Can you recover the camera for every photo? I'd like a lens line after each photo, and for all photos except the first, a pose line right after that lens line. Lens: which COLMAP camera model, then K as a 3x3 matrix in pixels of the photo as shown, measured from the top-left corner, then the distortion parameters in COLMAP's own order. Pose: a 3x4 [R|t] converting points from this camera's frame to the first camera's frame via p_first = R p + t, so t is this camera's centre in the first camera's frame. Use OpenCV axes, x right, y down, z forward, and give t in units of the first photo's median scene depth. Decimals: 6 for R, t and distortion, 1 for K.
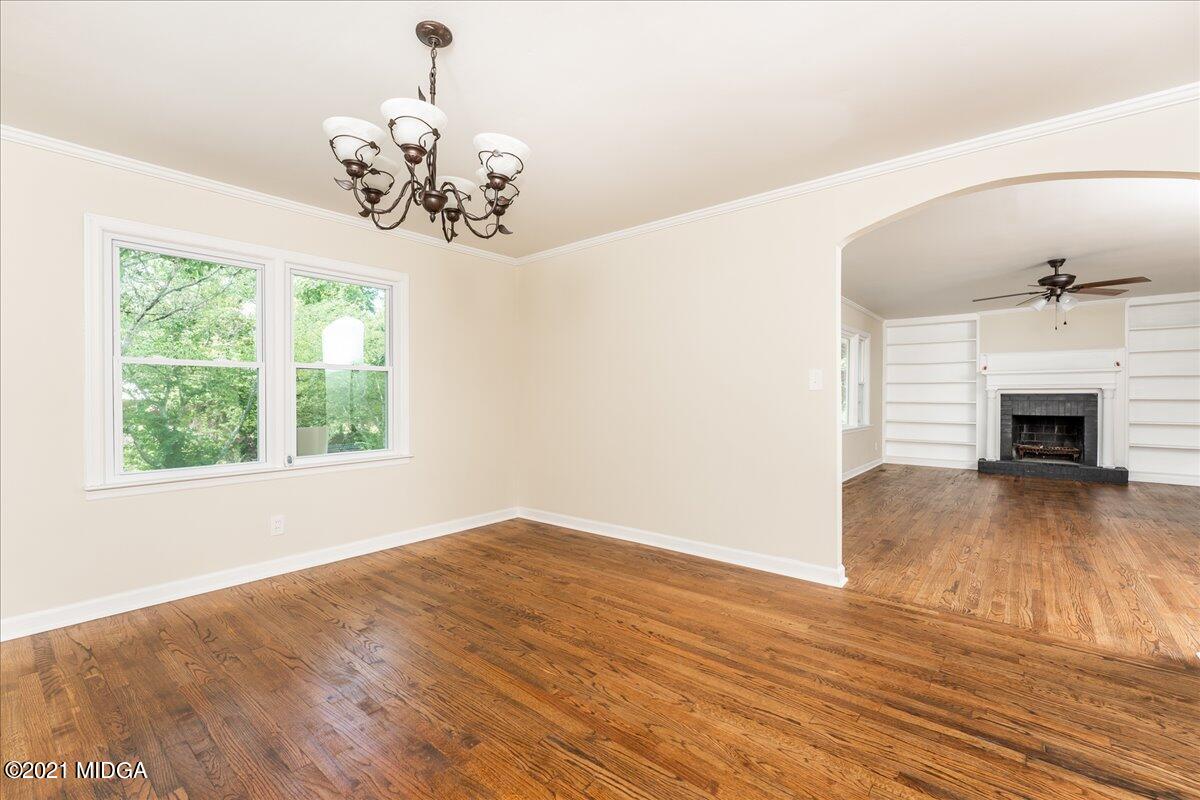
lens RADIAL K [[519.6, 0, 602.6], [0, 519.6, 397.2], [0, 0, 1]] dist [0.000883, -0.000987]
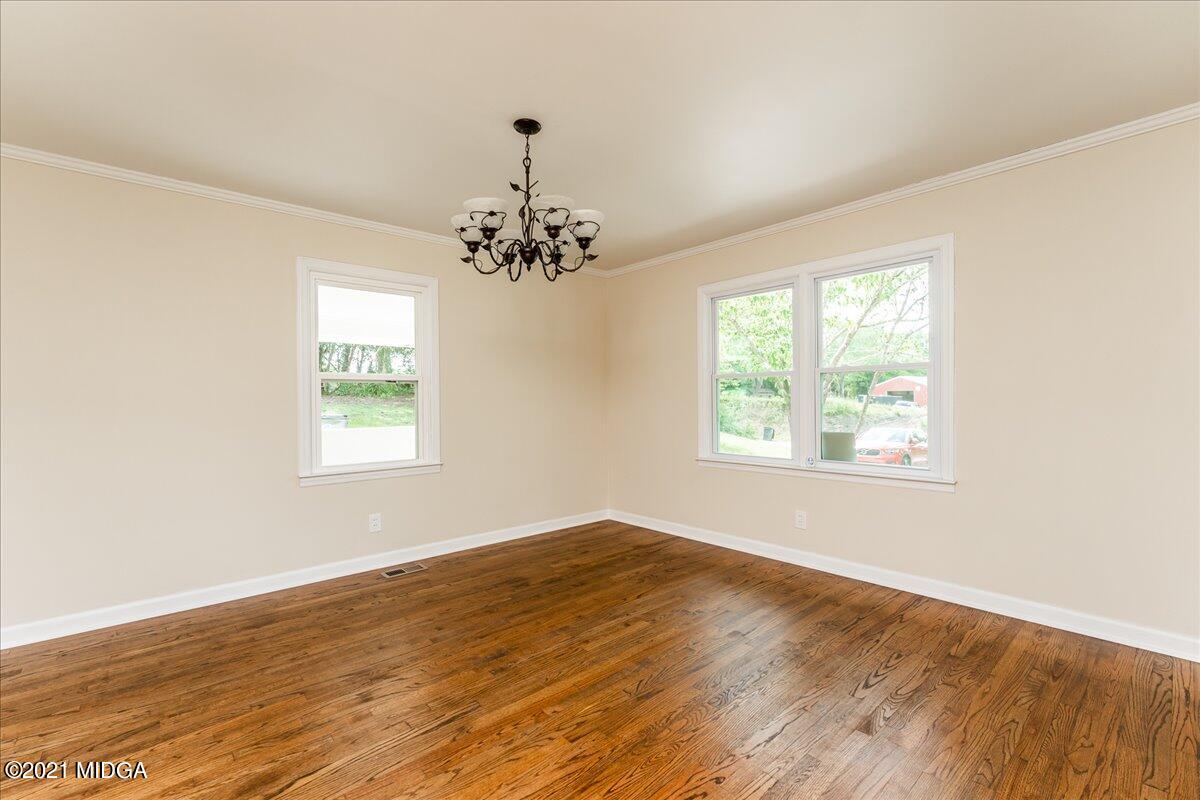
lens RADIAL K [[519.6, 0, 598.9], [0, 519.6, 398.5], [0, 0, 1]] dist [0.000883, -0.000987]
pose [[-0.153931, 0.001136, -0.988081, 0.643262], [0.005030, 0.999987, 0.000366, -0.011062], [0.988069, -0.004914, -0.153935, 0.947078]]
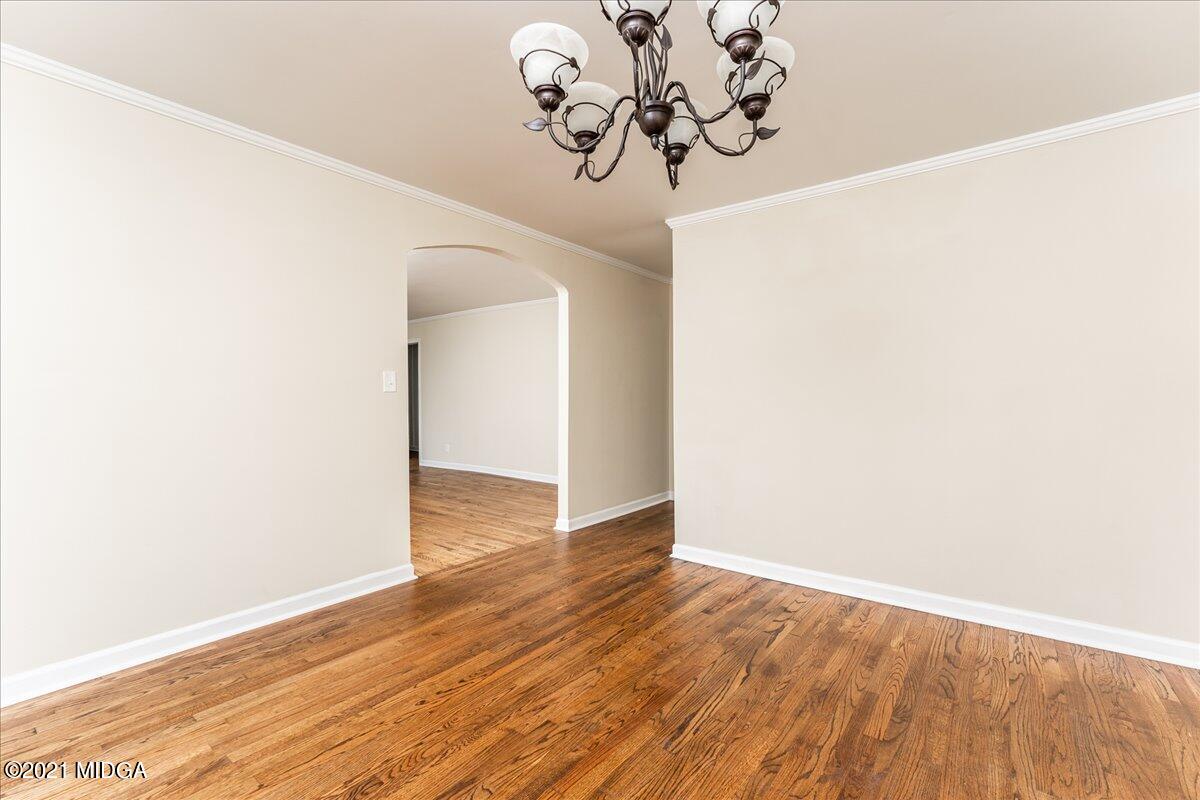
lens RADIAL K [[519.6, 0, 600.5], [0, 519.6, 397.9], [0, 0, 1]] dist [0.000883, -0.000987]
pose [[-0.031521, -0.003096, 0.999498, -0.706610], [0.004975, 0.999982, 0.003254, -0.003972], [-0.999491, 0.005075, -0.031505, 0.757553]]
